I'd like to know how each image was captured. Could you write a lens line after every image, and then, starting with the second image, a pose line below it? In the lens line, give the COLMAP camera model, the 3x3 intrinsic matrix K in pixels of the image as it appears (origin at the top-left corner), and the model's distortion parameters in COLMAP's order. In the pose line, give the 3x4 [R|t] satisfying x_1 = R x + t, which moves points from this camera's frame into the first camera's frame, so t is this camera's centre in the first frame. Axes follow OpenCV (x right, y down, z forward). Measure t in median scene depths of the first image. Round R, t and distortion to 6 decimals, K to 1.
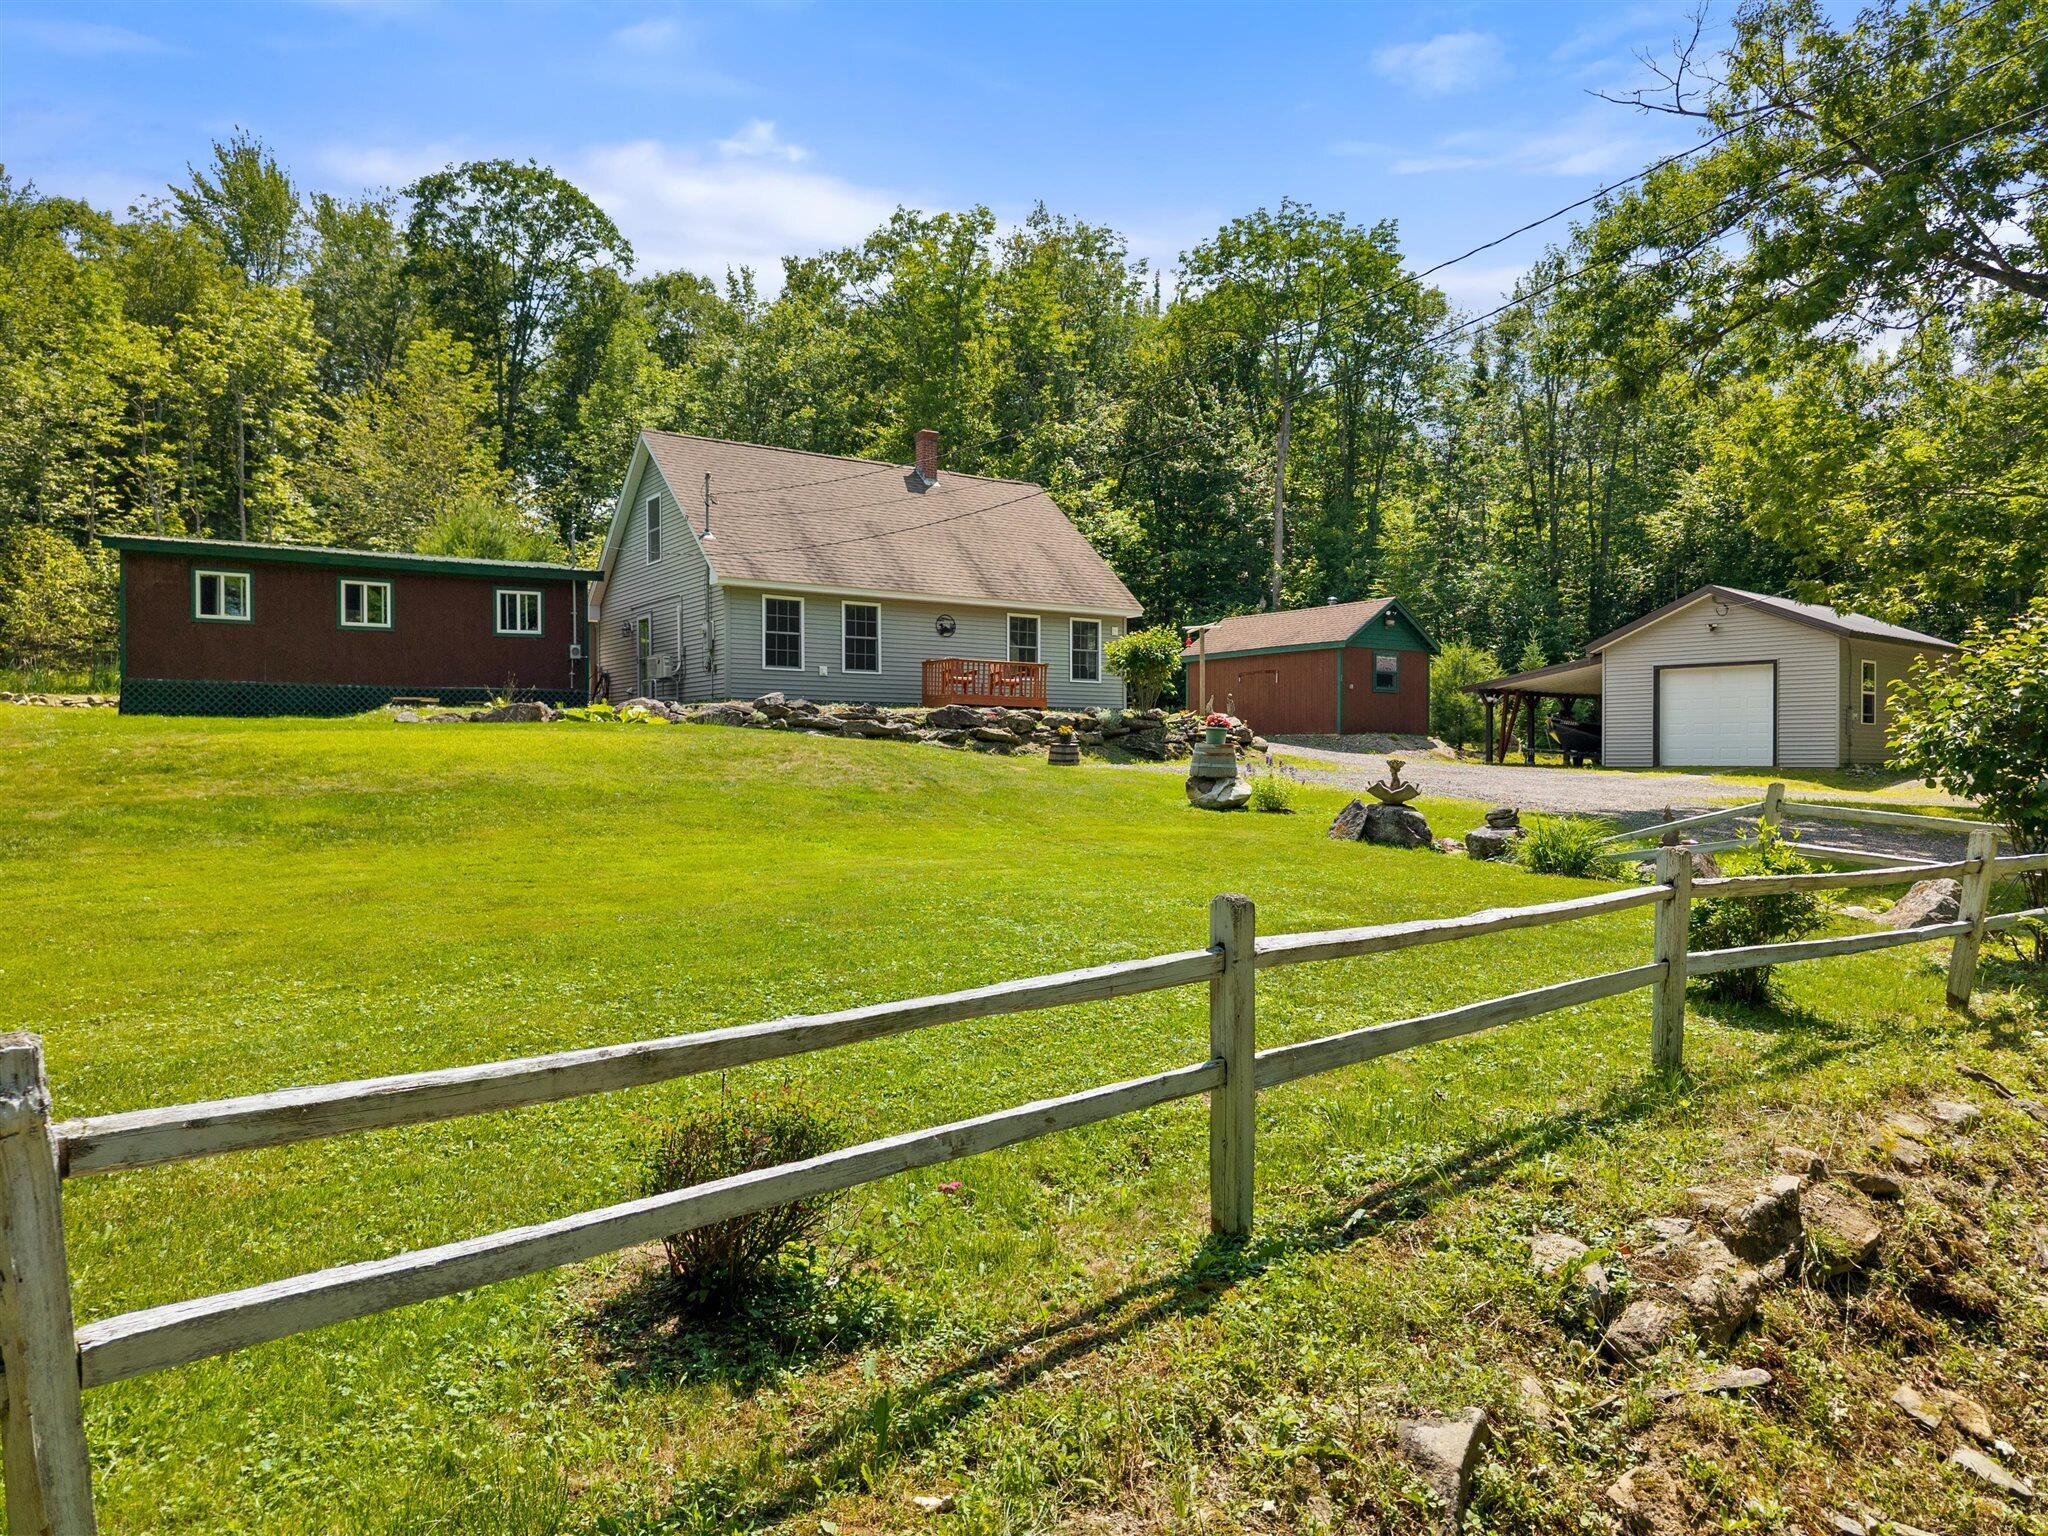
lens RADIAL K [[1419.4, 0, 1024.0], [0, 1419.4, 768.0], [0, 0, 1]] dist [0.001731, 0.003150]
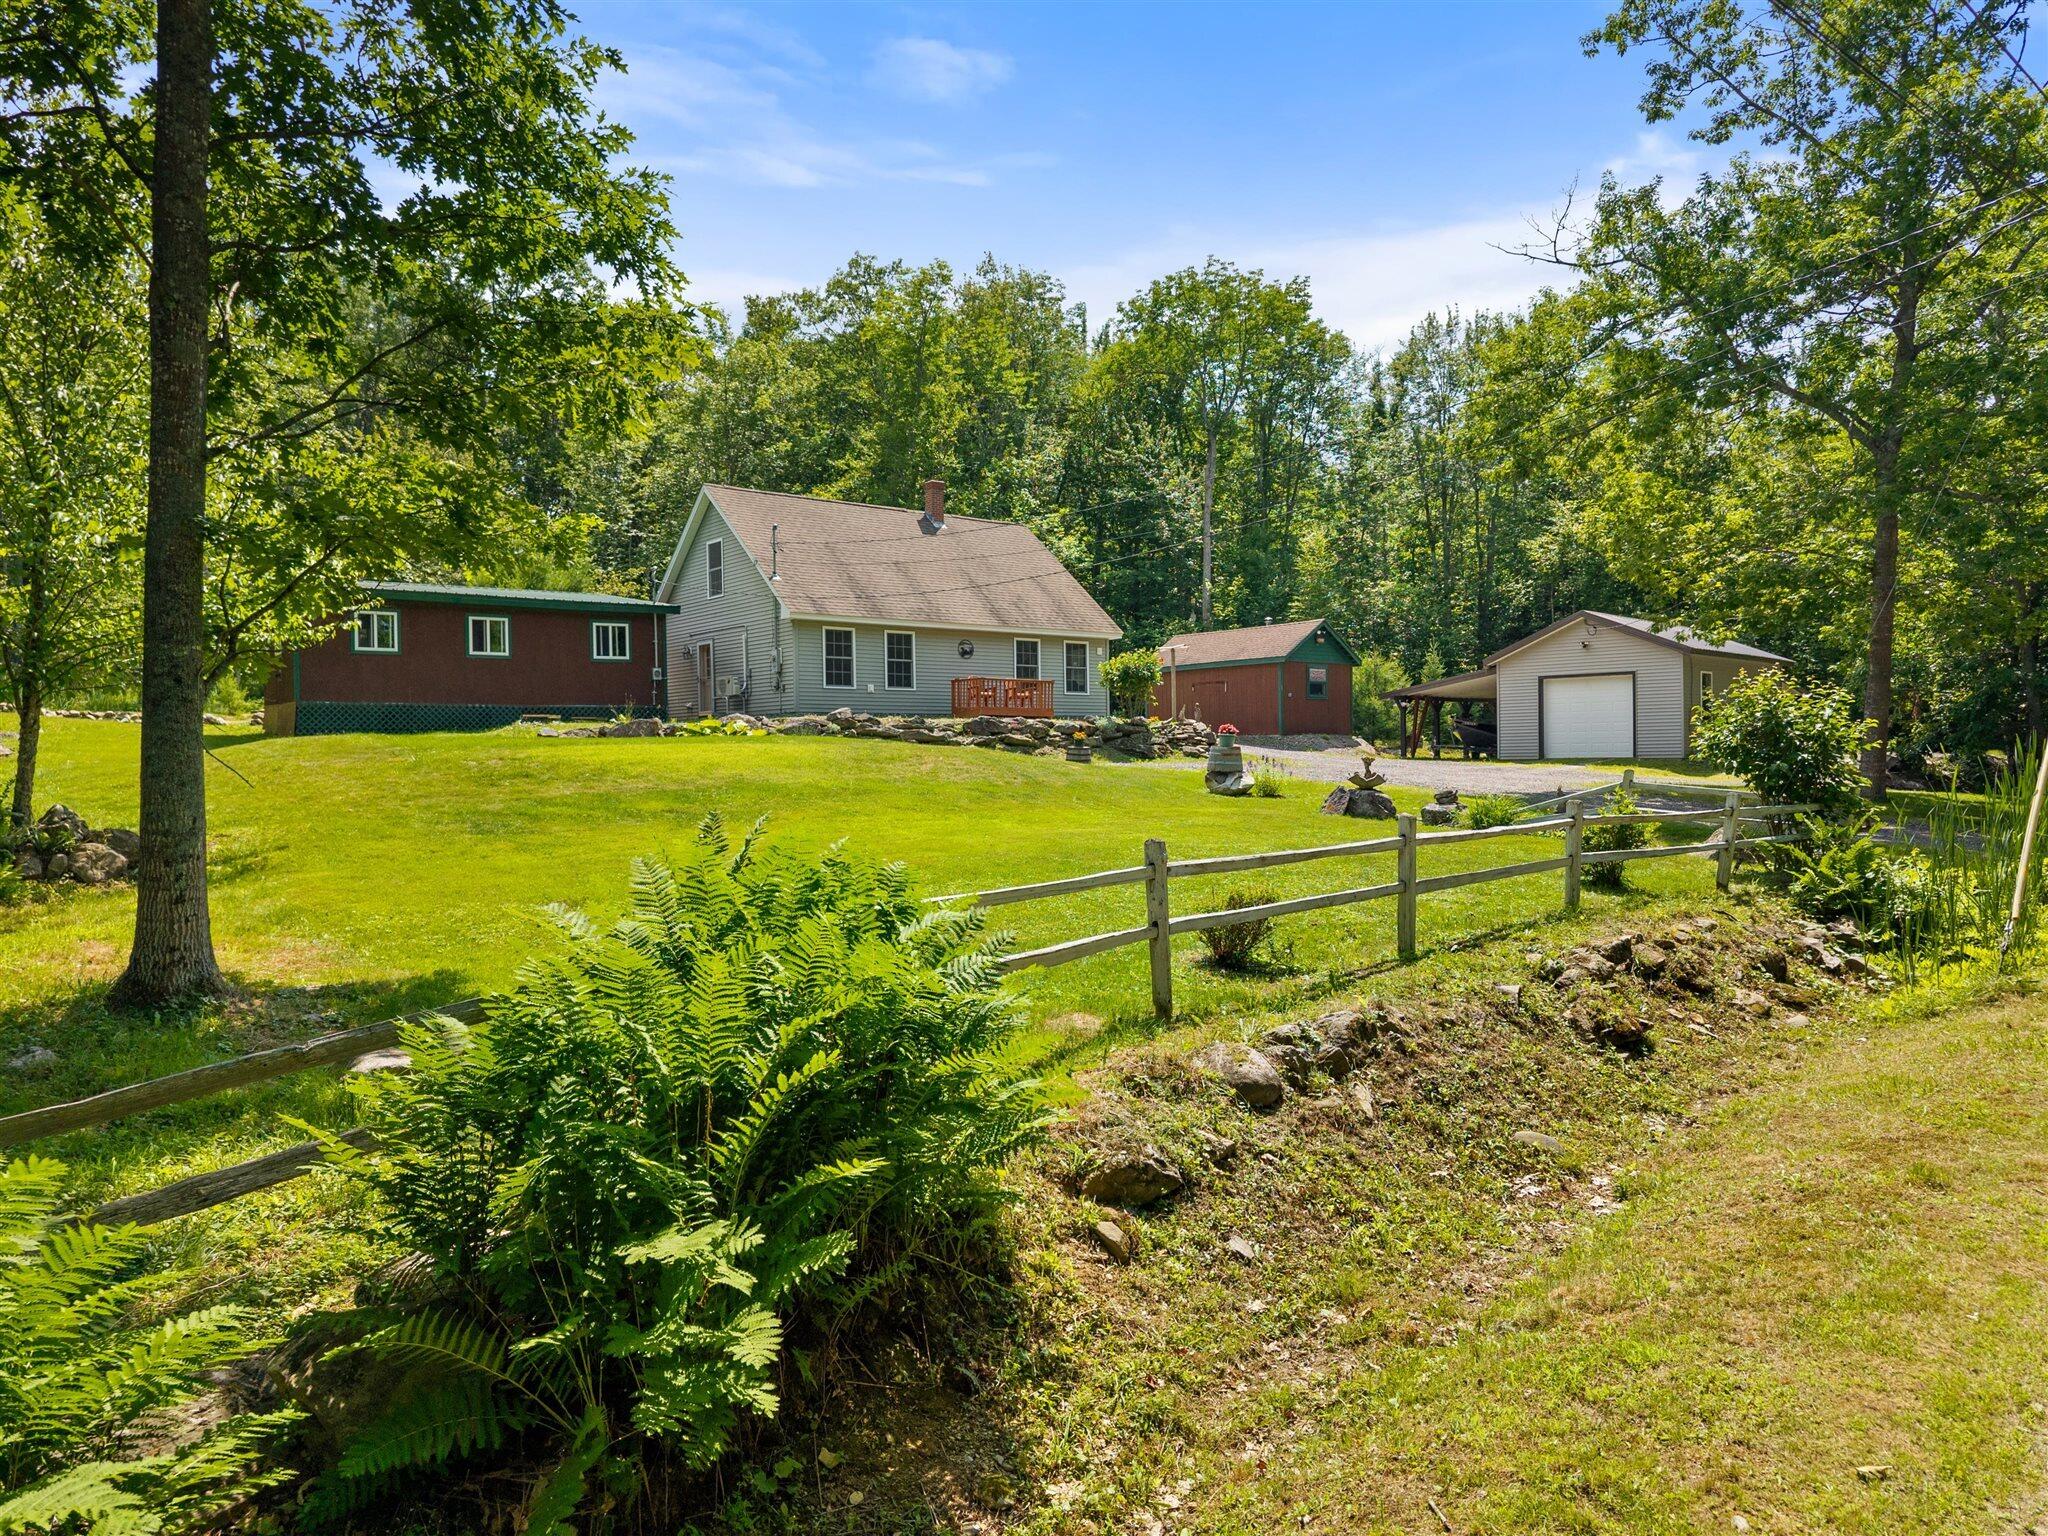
lens RADIAL K [[1424.6, 0, 1024.0], [0, 1424.6, 768.0], [0, 0, 1]] dist [0.019490, -0.010652]
pose [[0.996853, -0.013300, 0.078143, -0.087797], [0.013250, 0.999912, 0.001168, -0.000512], [-0.078152, -0.000129, 0.996941, -0.176347]]
